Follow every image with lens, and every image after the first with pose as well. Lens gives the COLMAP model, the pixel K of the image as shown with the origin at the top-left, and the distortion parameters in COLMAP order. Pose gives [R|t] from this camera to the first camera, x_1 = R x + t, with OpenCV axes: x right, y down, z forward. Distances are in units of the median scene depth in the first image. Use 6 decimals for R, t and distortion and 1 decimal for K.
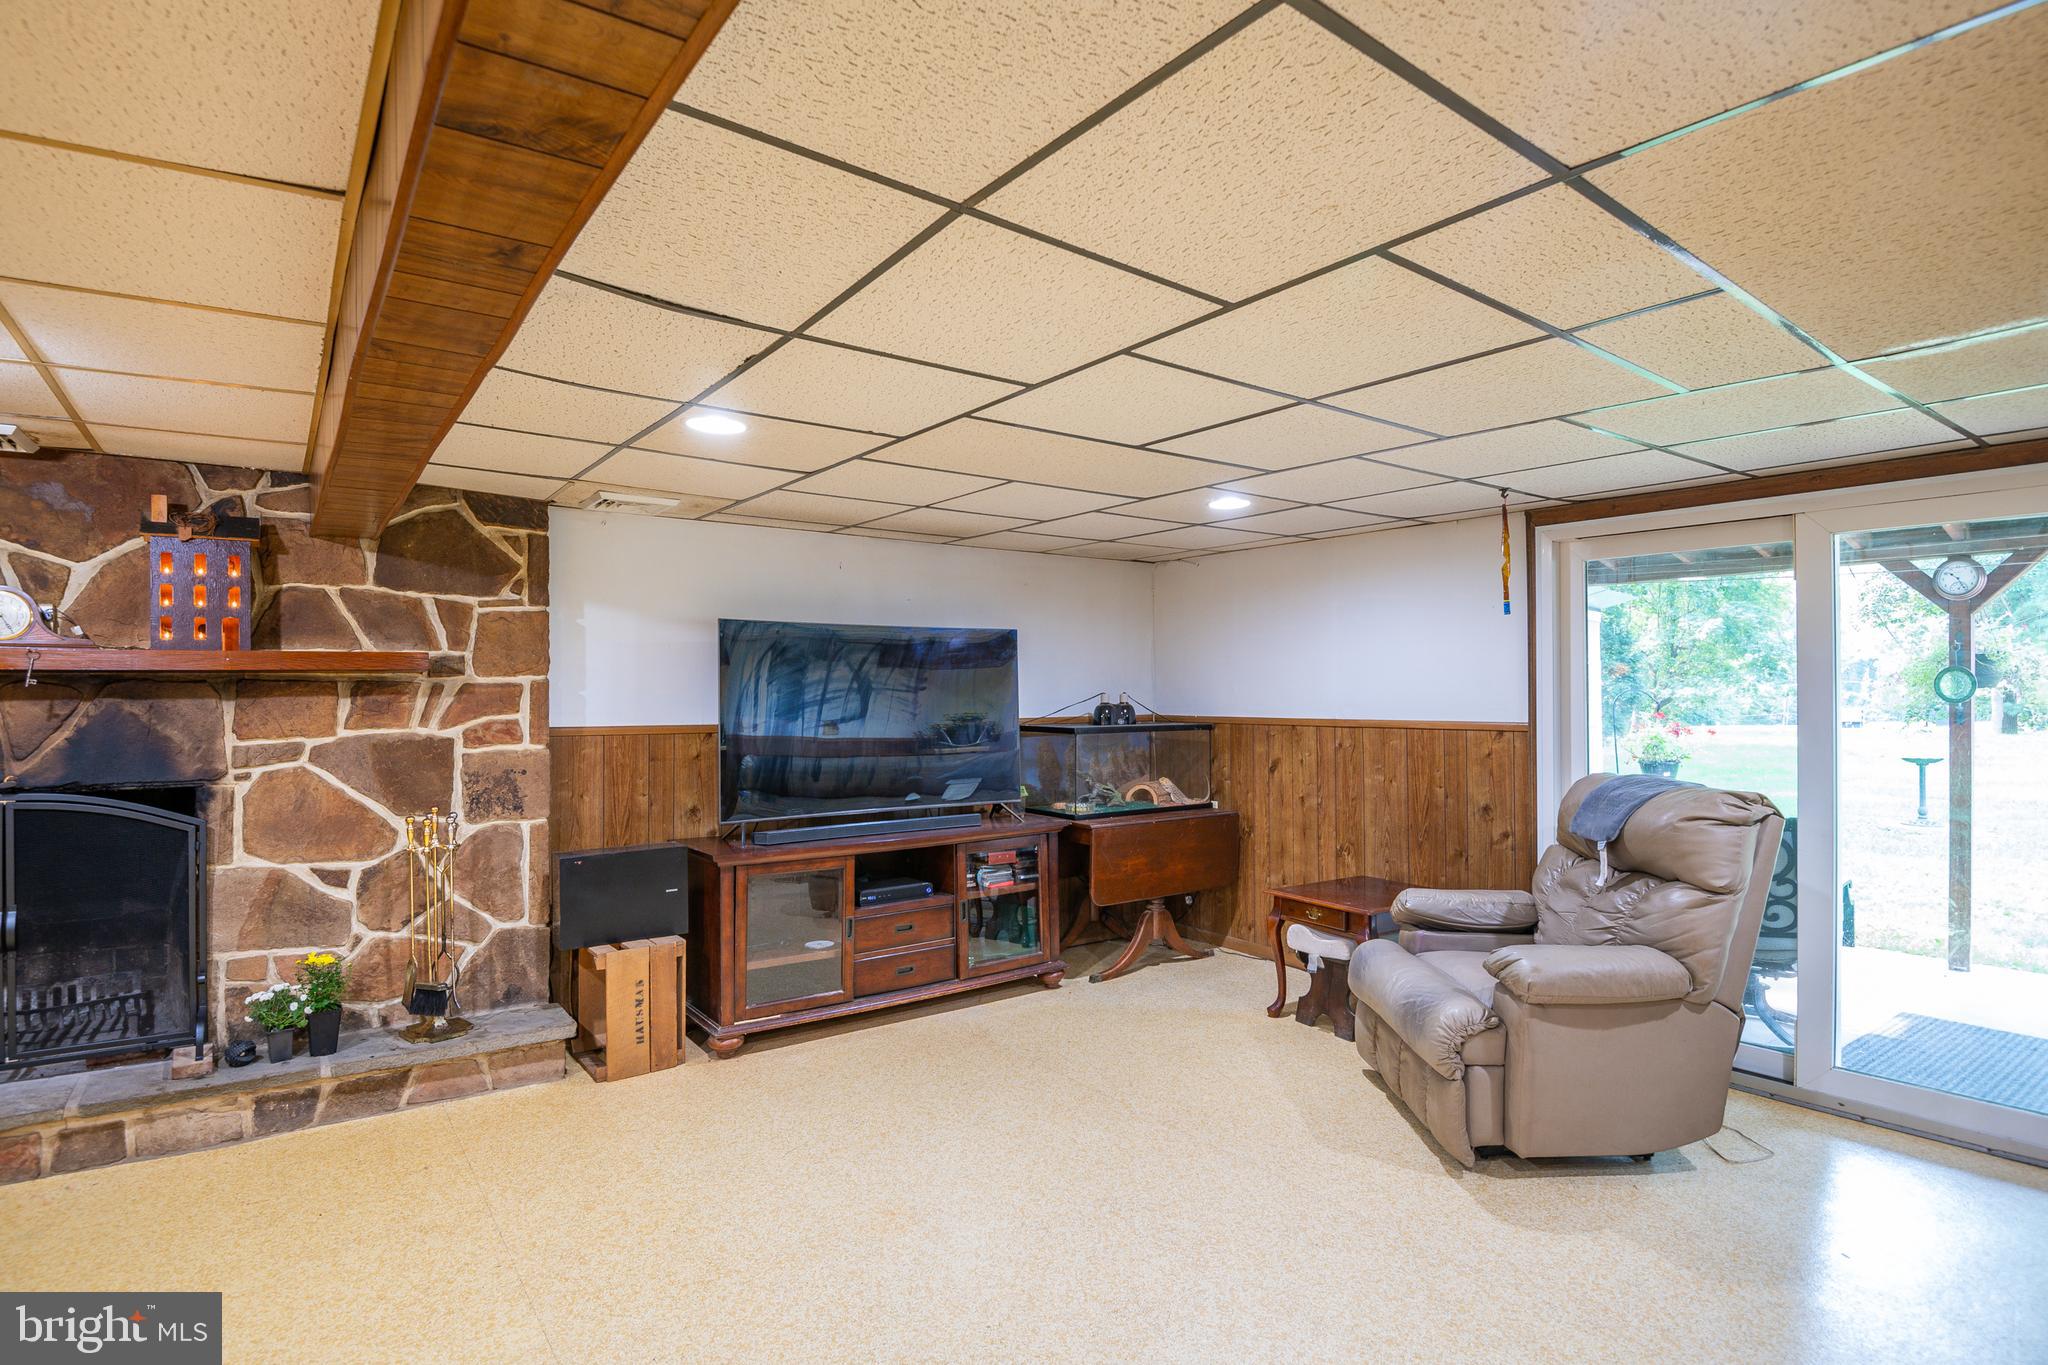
lens RADIAL K [[1045.9, 0, 1027.0], [0, 1045.9, 677.6], [0, 0, 1]] dist [-0.002348, -0.025461]
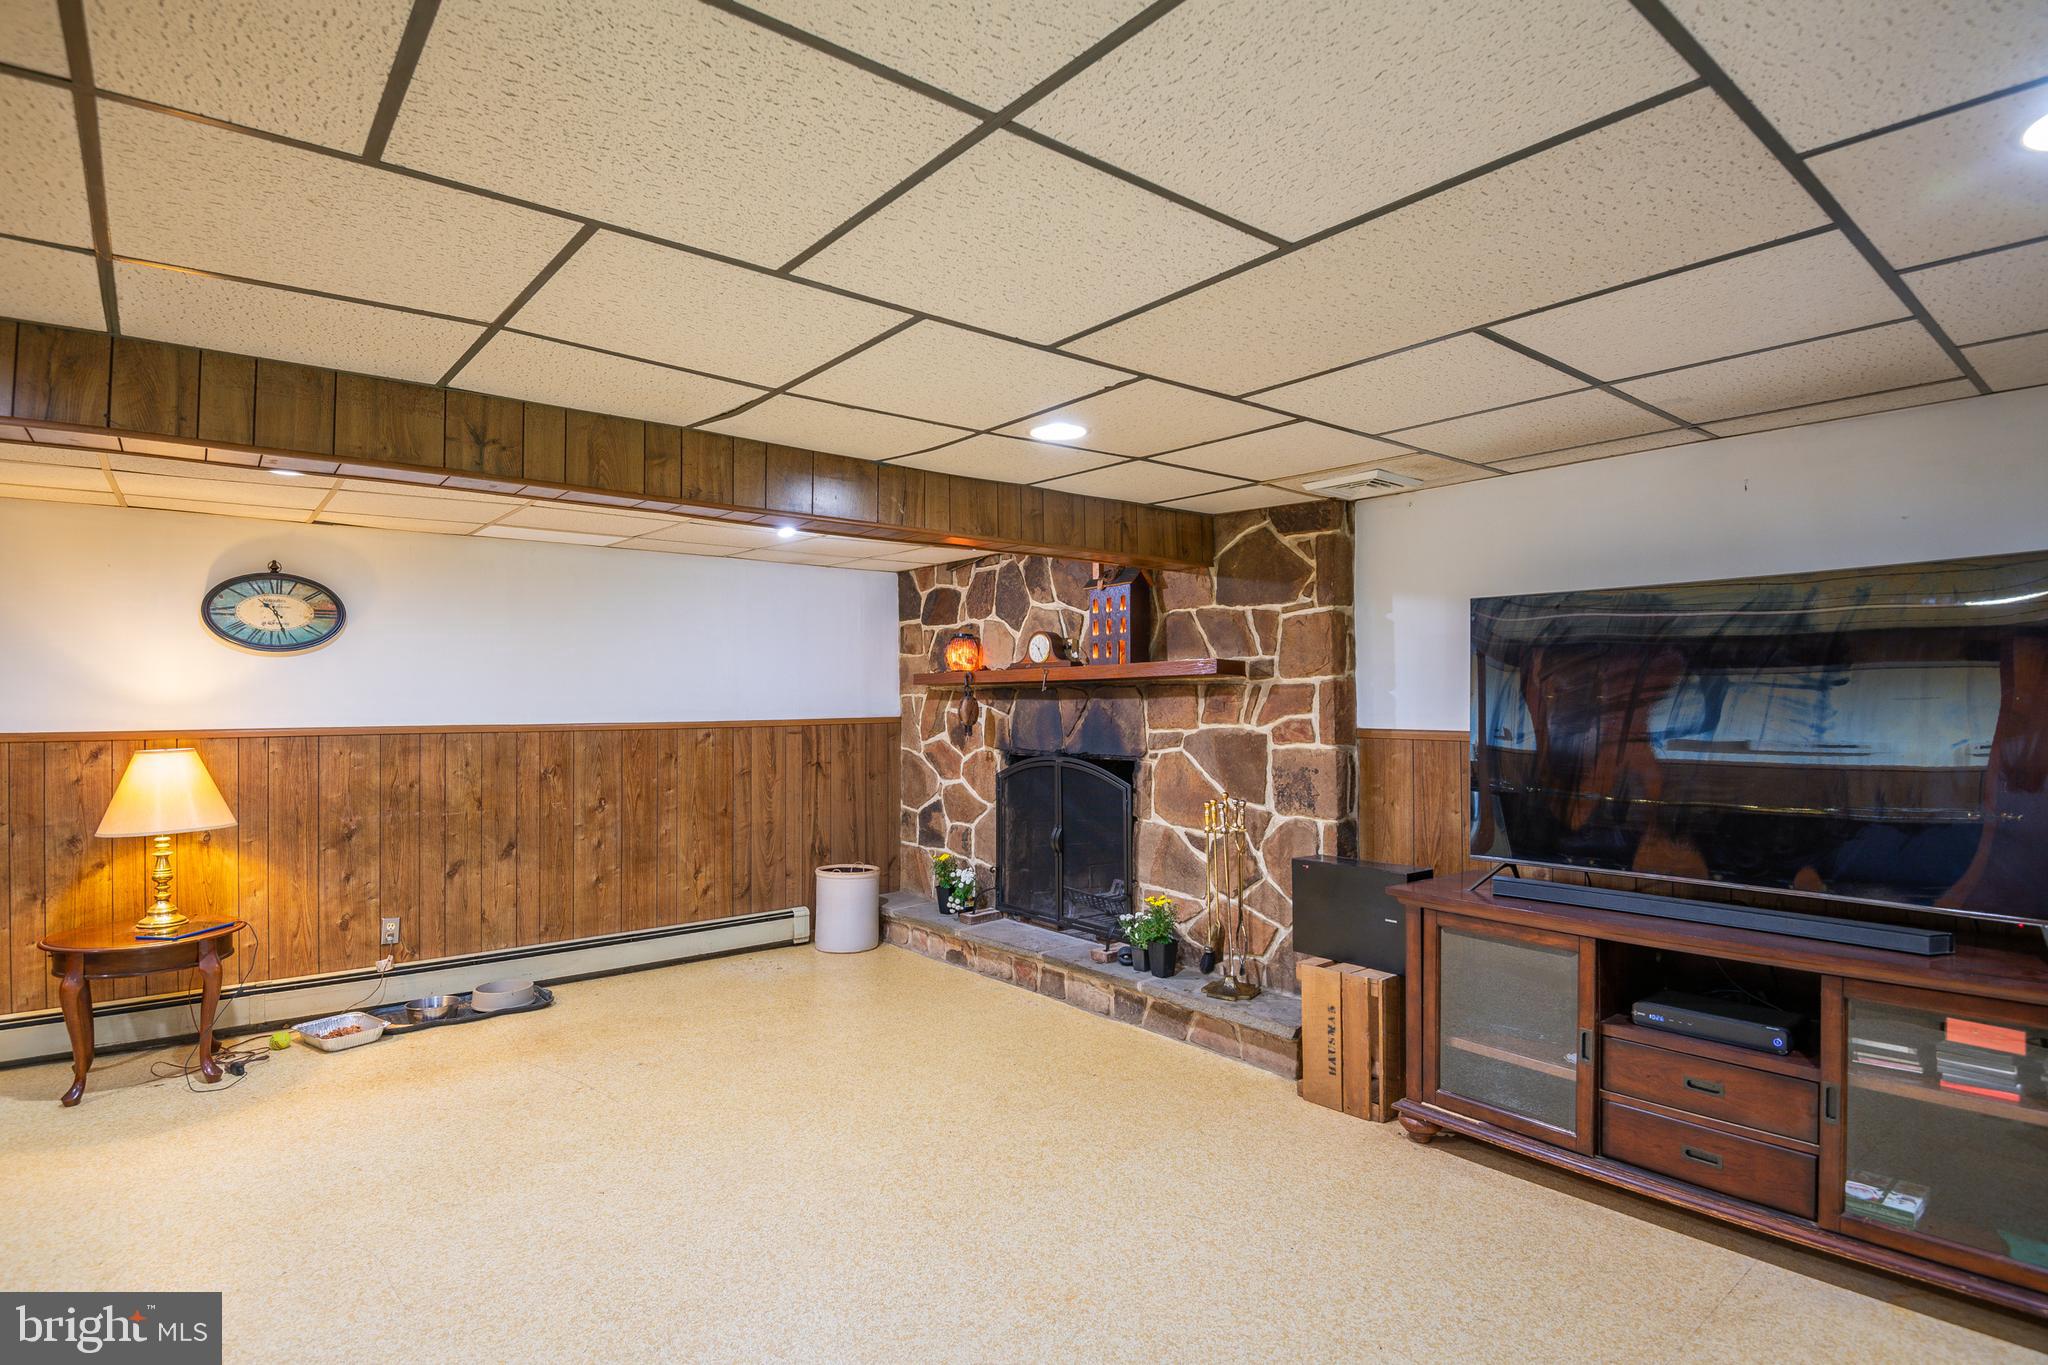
lens RADIAL K [[1056.2, 0, 1026.5], [0, 1056.2, 676.8], [0, 0, 1]] dist [0.000946, -0.034508]
pose [[0.027708, -0.018920, -0.999437, 0.547632], [0.018296, 0.999663, -0.018417, 0.012746], [0.999449, -0.017776, 0.028045, 0.701404]]
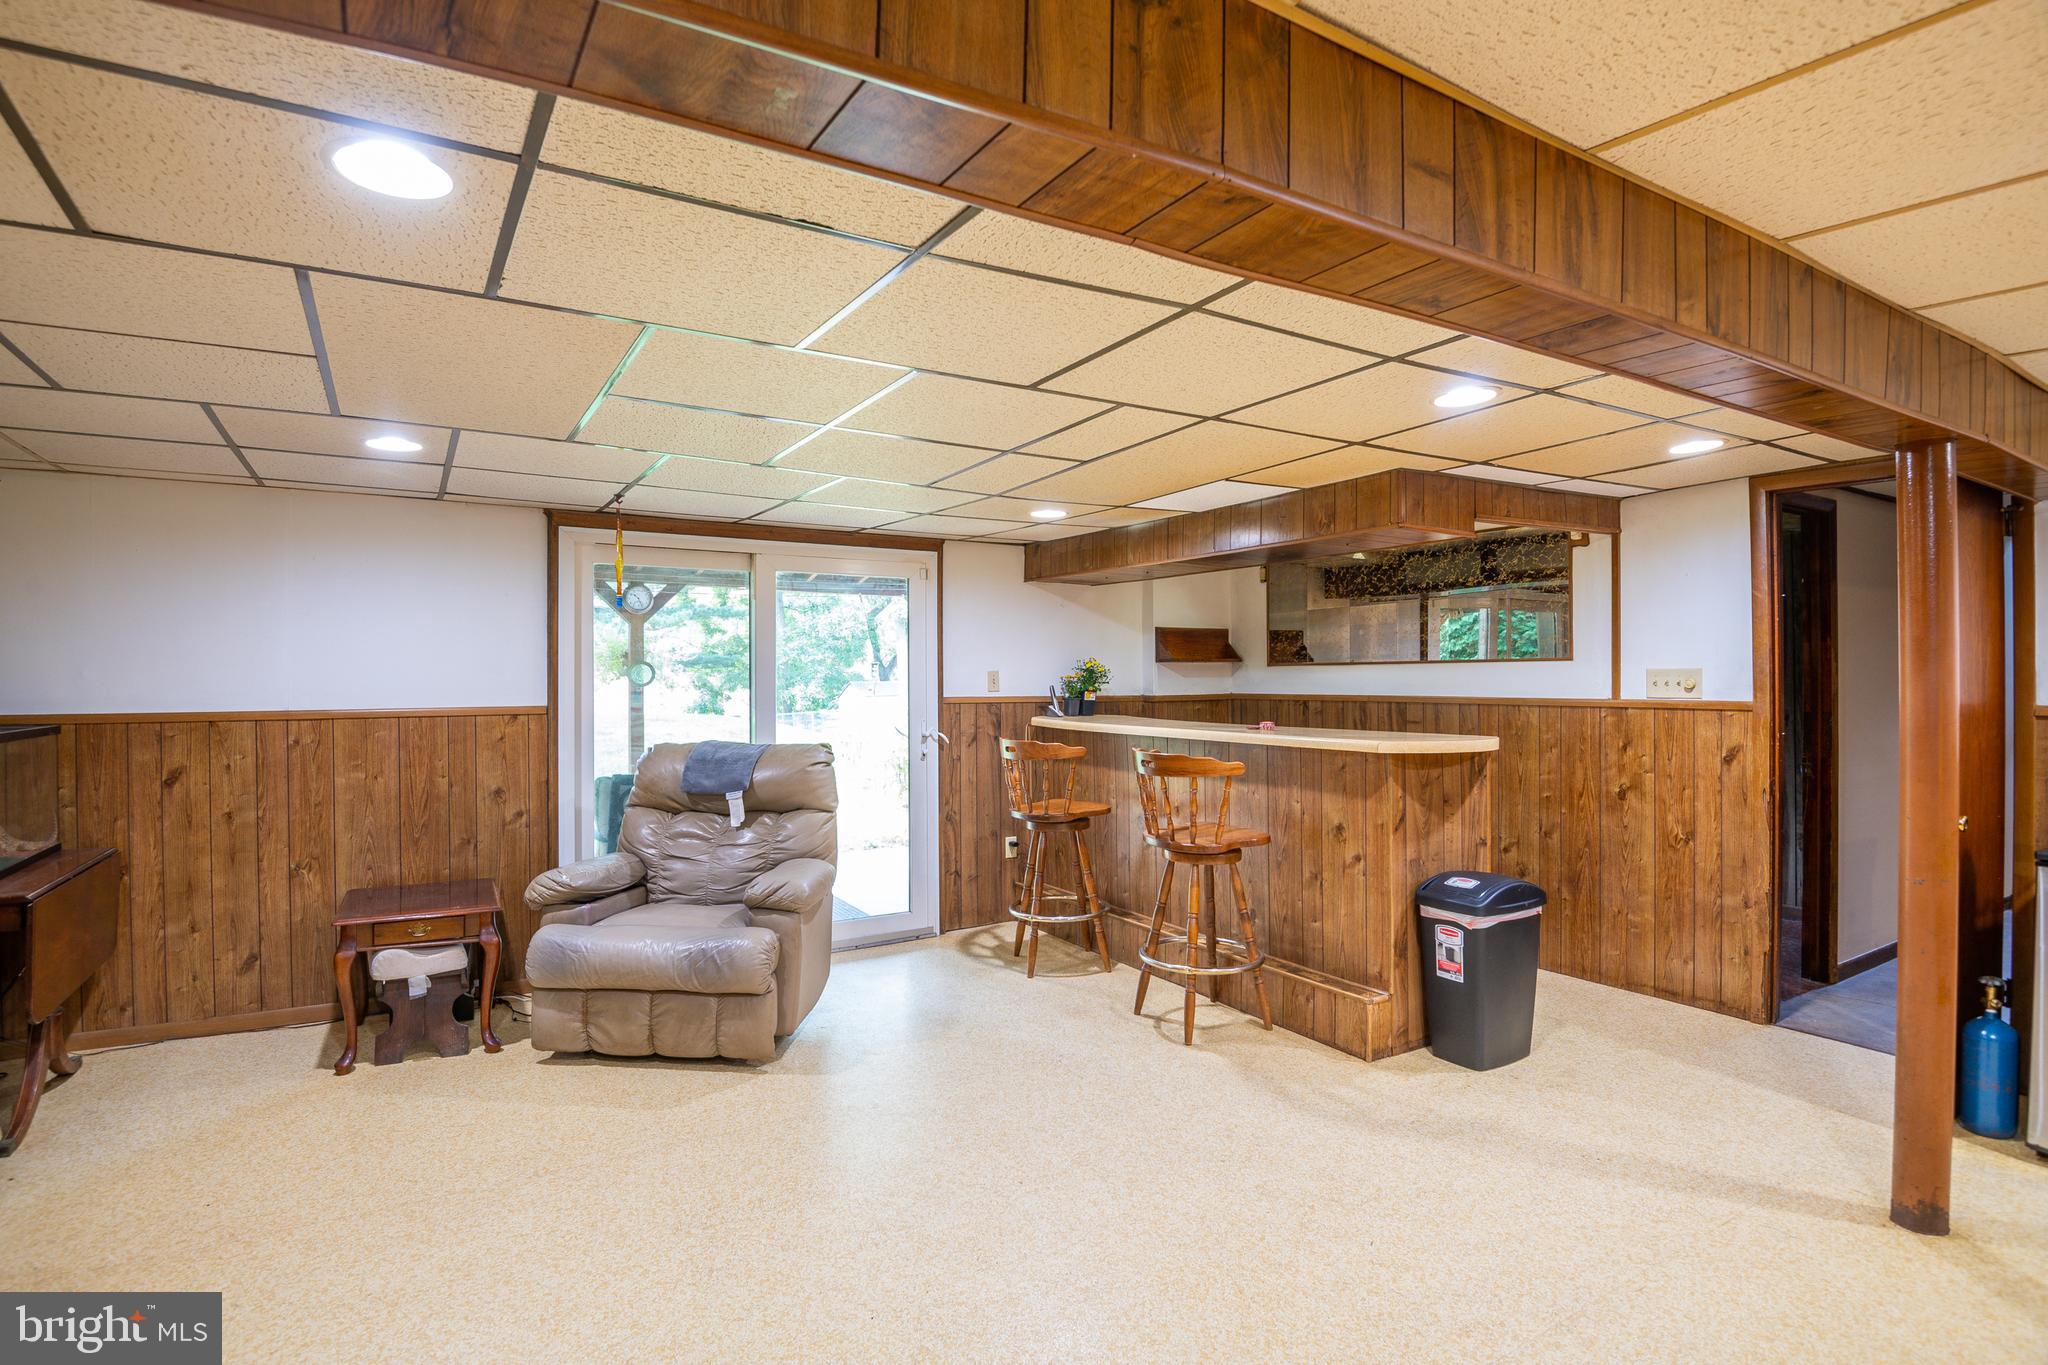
lens RADIAL K [[1016.1, 0, 1026.0], [0, 1016.1, 678.5], [0, 0, 1]] dist [0.000220, -0.023381]
pose [[0.077876, 0.001270, 0.996962, -0.584105], [-0.009779, 0.999952, -0.000510, 0.011731], [-0.996915, -0.009710, 0.077884, 0.469599]]
